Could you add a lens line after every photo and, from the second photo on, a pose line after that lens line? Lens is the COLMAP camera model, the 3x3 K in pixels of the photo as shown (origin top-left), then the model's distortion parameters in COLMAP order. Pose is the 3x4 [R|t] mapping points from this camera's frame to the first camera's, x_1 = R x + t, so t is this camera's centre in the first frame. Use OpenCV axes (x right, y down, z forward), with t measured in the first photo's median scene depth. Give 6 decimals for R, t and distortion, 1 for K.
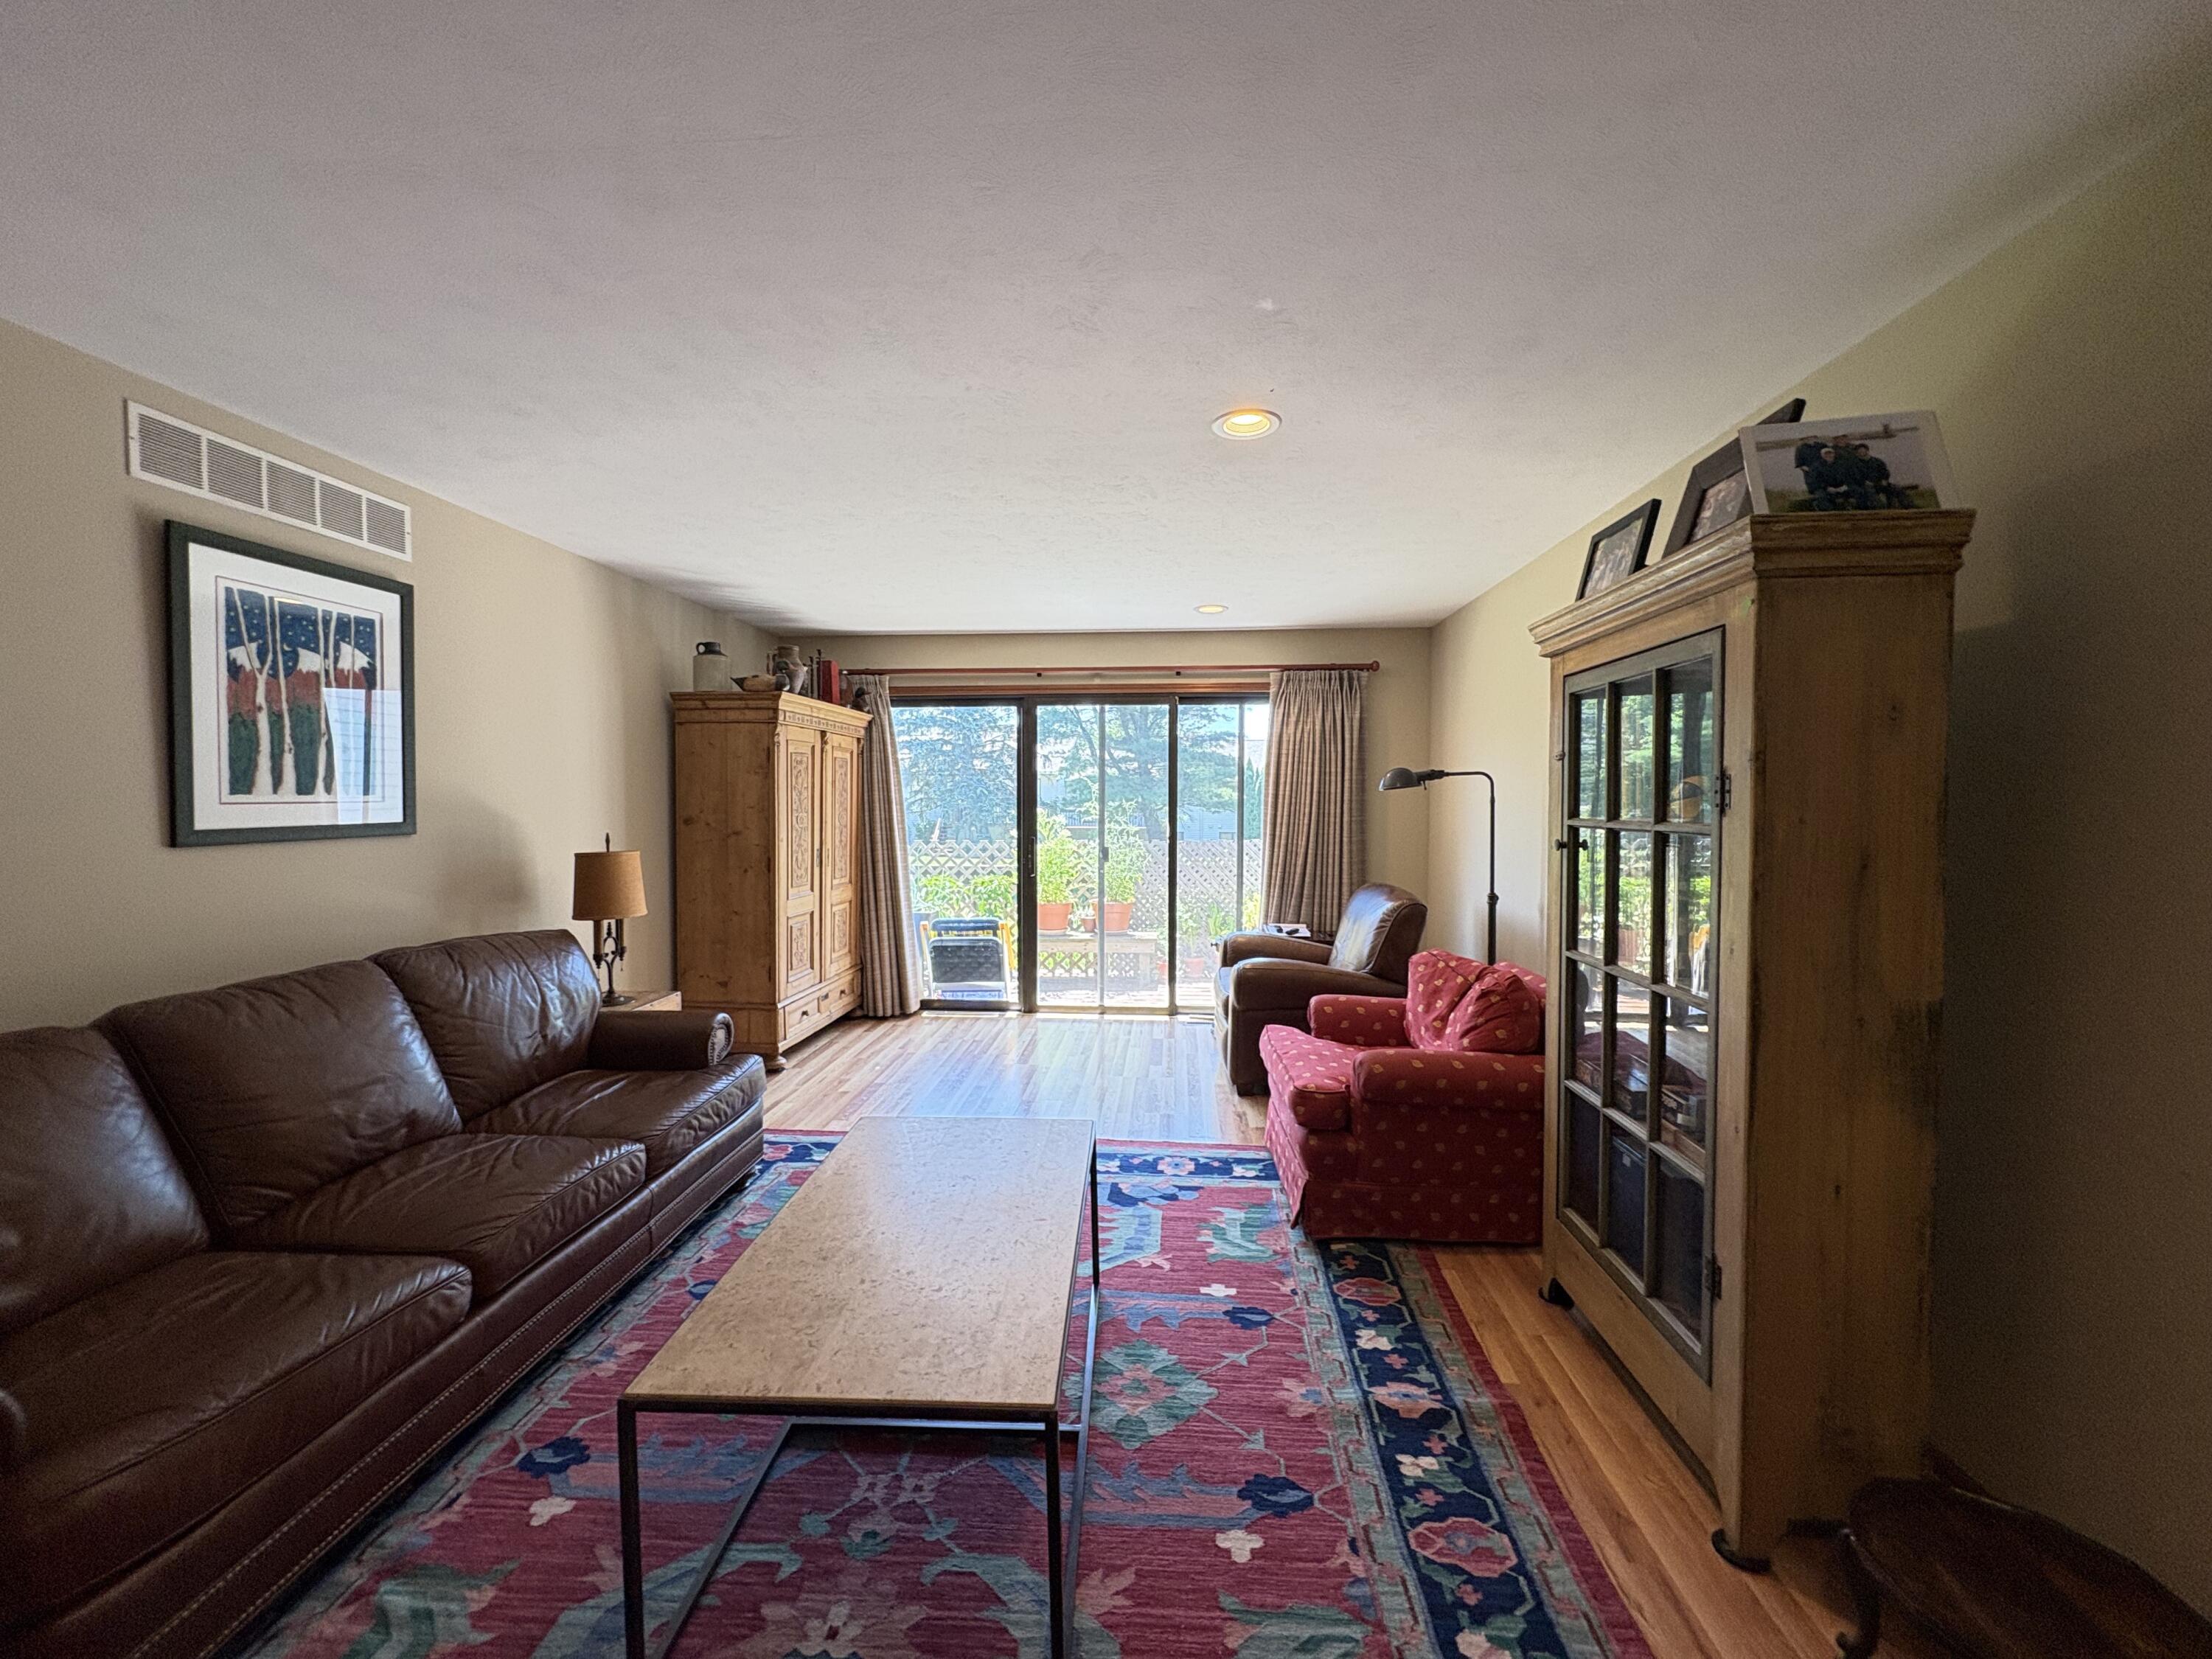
lens RADIAL K [[880.2, 0, 1098.7], [0, 880.2, 827.3], [0, 0, 1]] dist [0.002445, 0.001000]
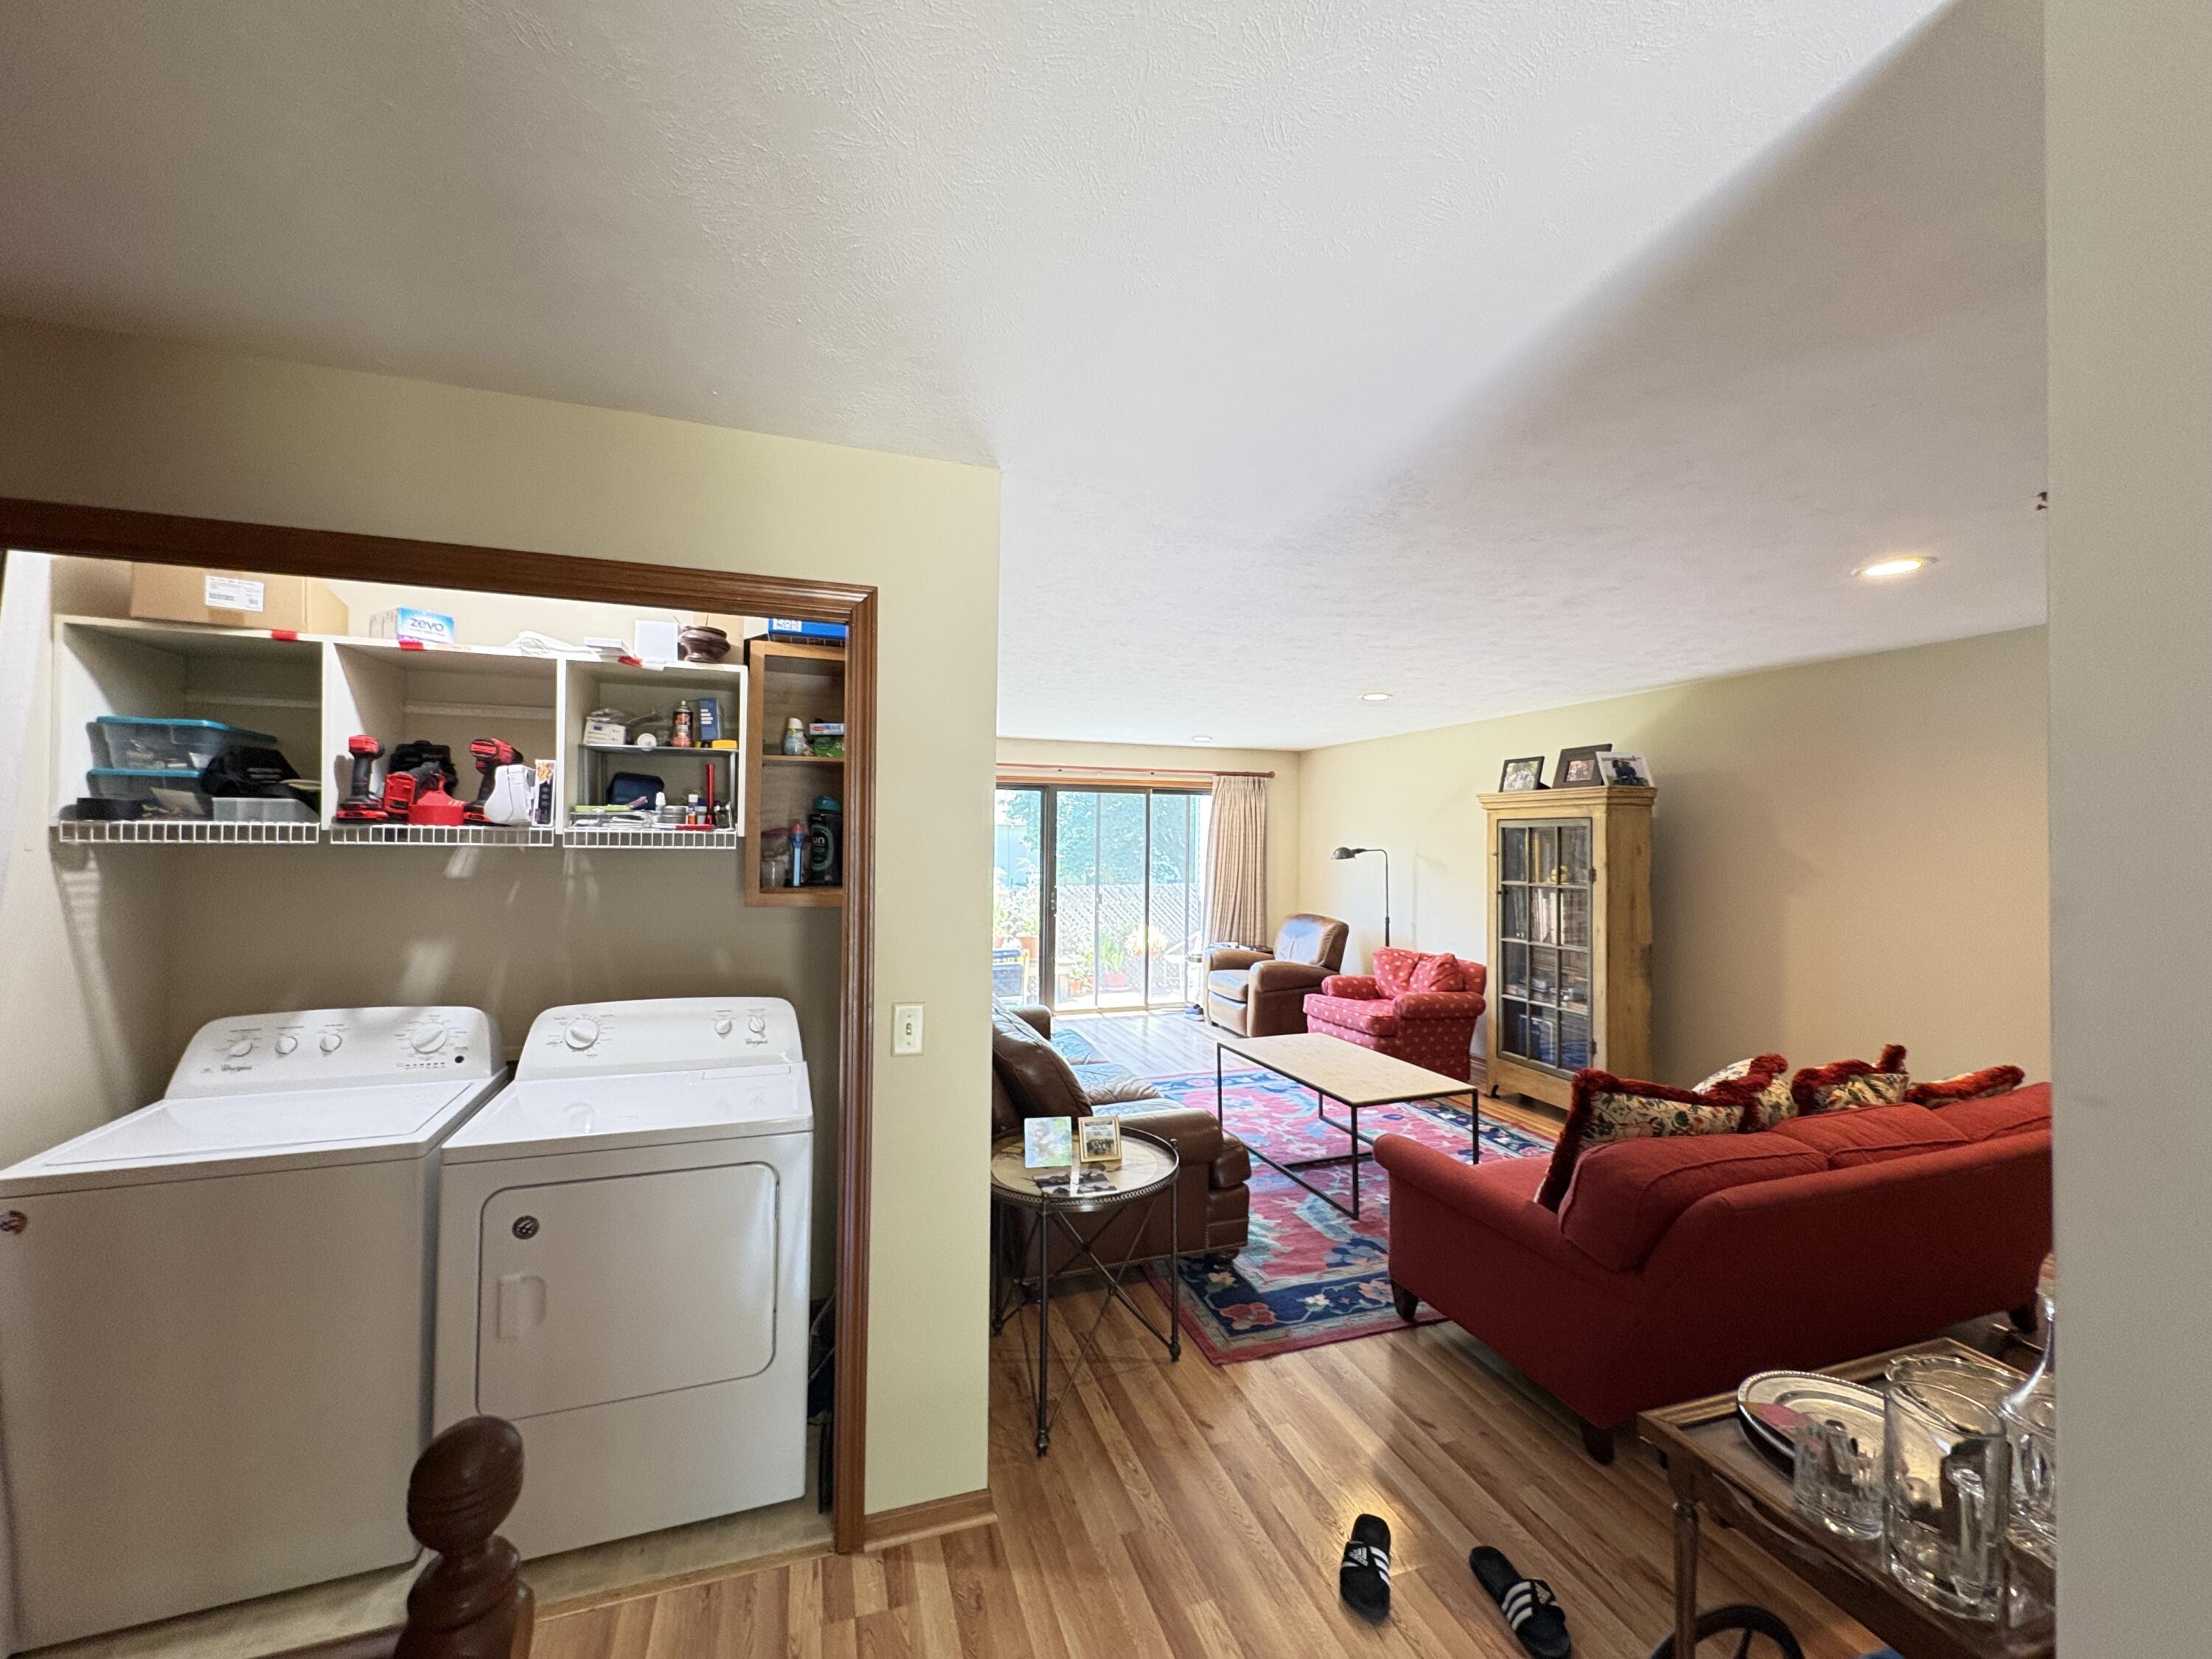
lens RADIAL K [[880.2, 0, 1110.2], [0, 880.2, 827.5], [0, 0, 1]] dist [0.002445, 0.001000]
pose [[0.912450, 0.014266, 0.408939, -1.453859], [0.003325, 0.999101, -0.042273, -0.060381], [-0.409175, 0.039931, 0.911582, -0.749117]]
